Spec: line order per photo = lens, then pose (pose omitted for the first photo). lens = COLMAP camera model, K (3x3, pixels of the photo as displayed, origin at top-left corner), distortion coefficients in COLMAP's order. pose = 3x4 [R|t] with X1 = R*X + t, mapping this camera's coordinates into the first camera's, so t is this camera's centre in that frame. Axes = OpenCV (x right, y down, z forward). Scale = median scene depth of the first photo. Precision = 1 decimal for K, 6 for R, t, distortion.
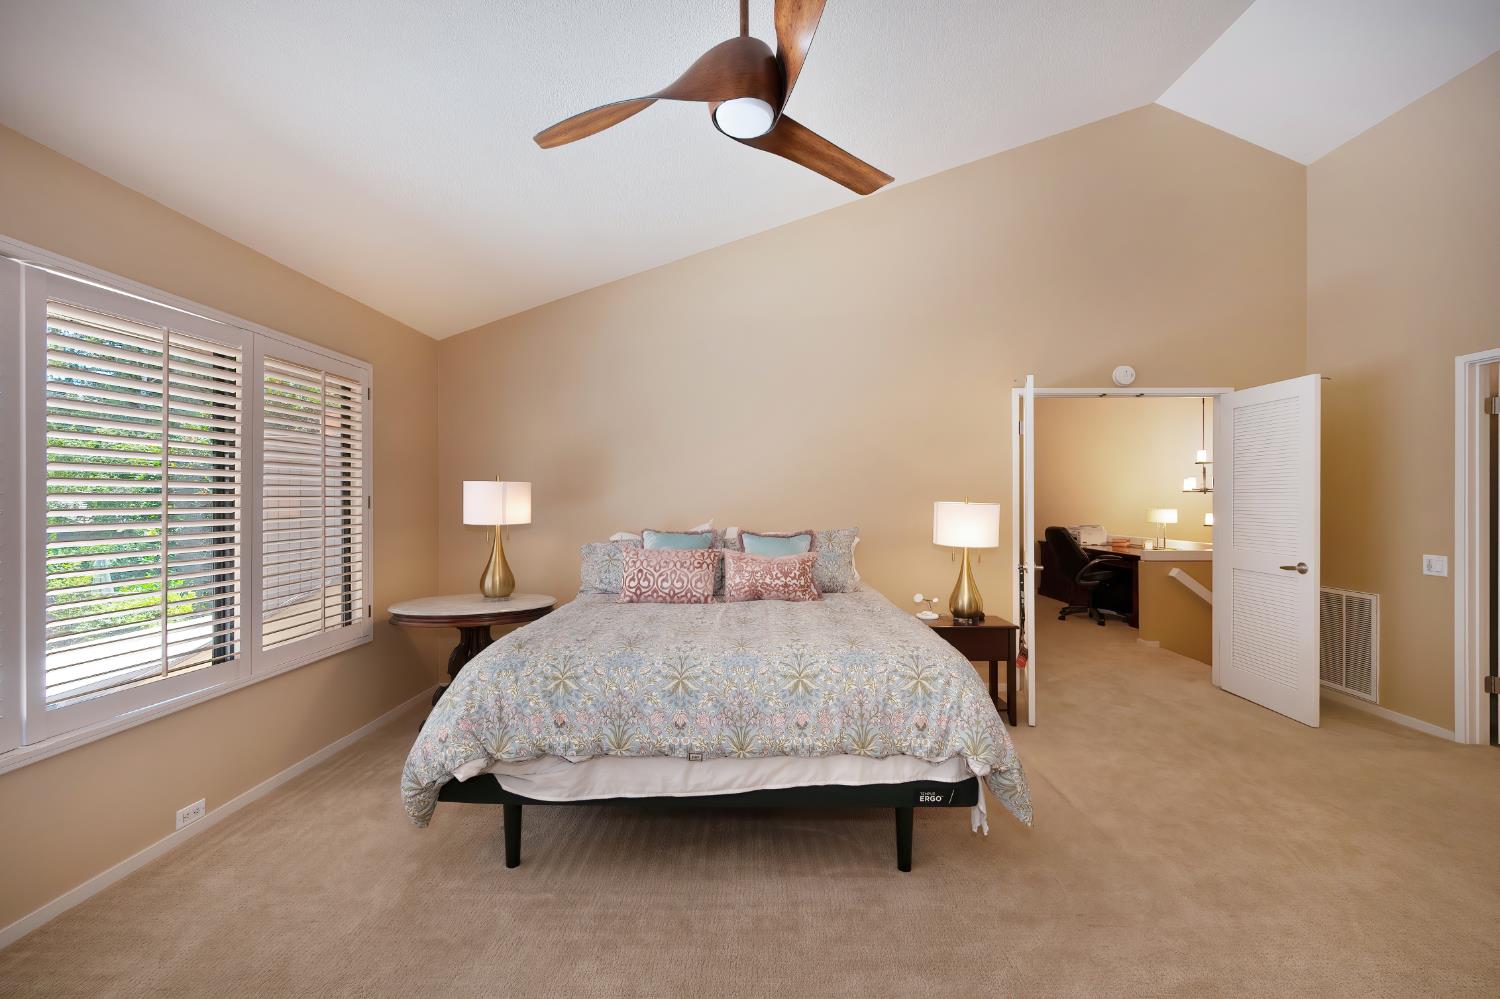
lens RADIAL K [[596.0, 0, 745.3], [0, 596.0, 497.8], [0, 0, 1]] dist [-0.000403, -0.000115]
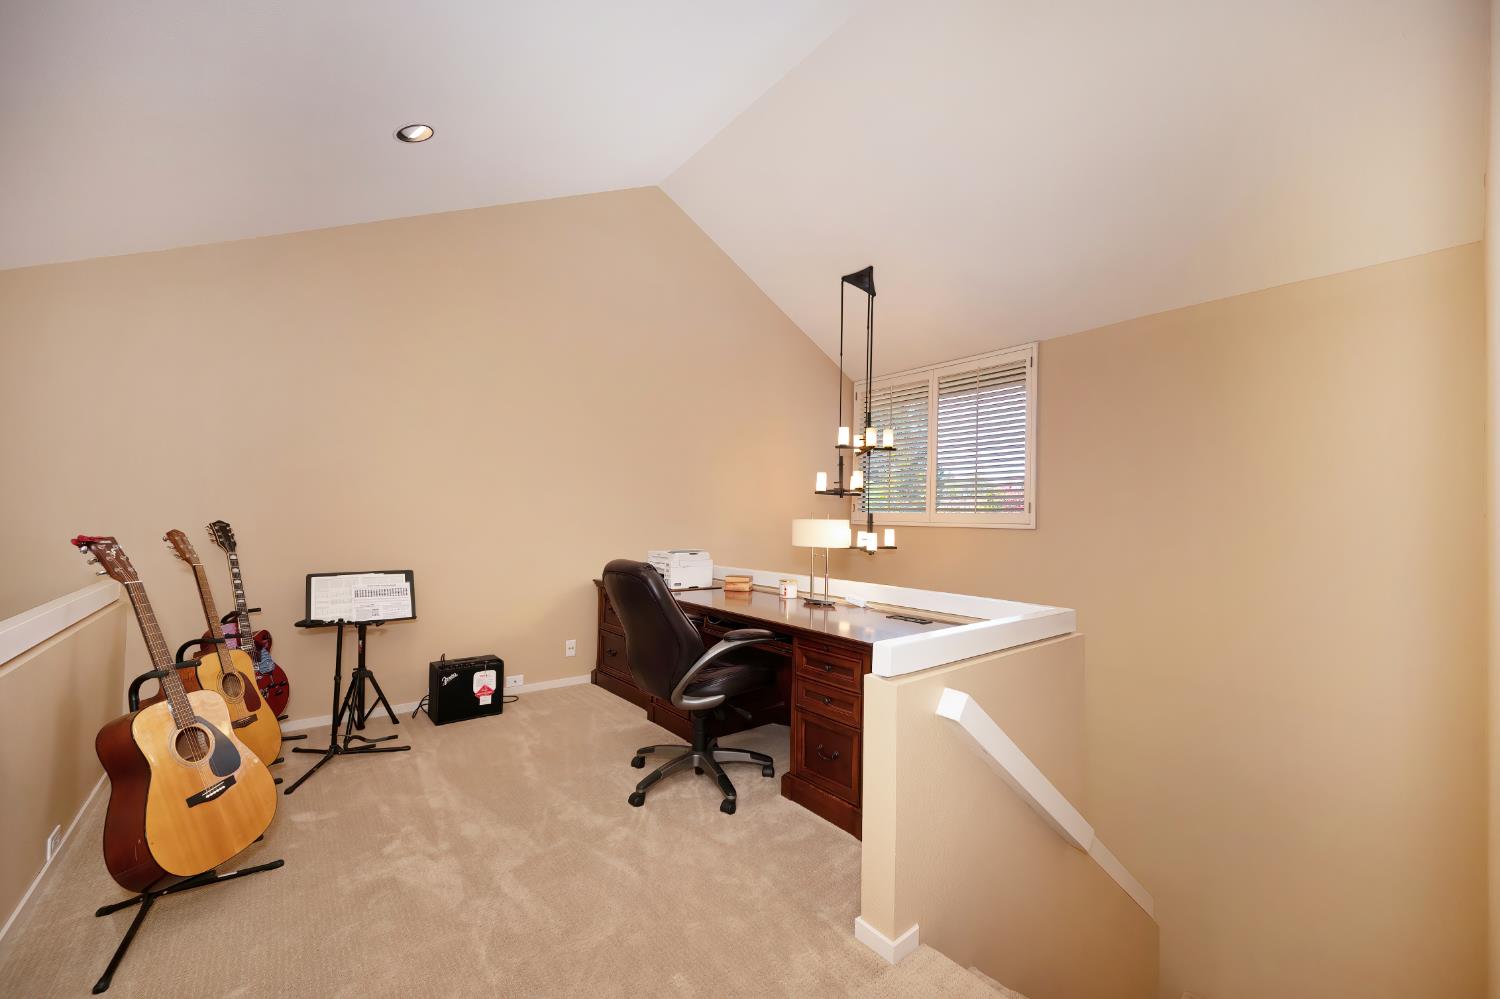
lens RADIAL K [[596.0, 0, 749.1], [0, 596.0, 498.7], [0, 0, 1]] dist [-0.000403, -0.000115]
pose [[0.769063, 0.033934, 0.638272, 0.323087], [-0.020039, 0.999379, -0.028987, 0.015975], [-0.638859, 0.009503, 0.769265, 0.635683]]
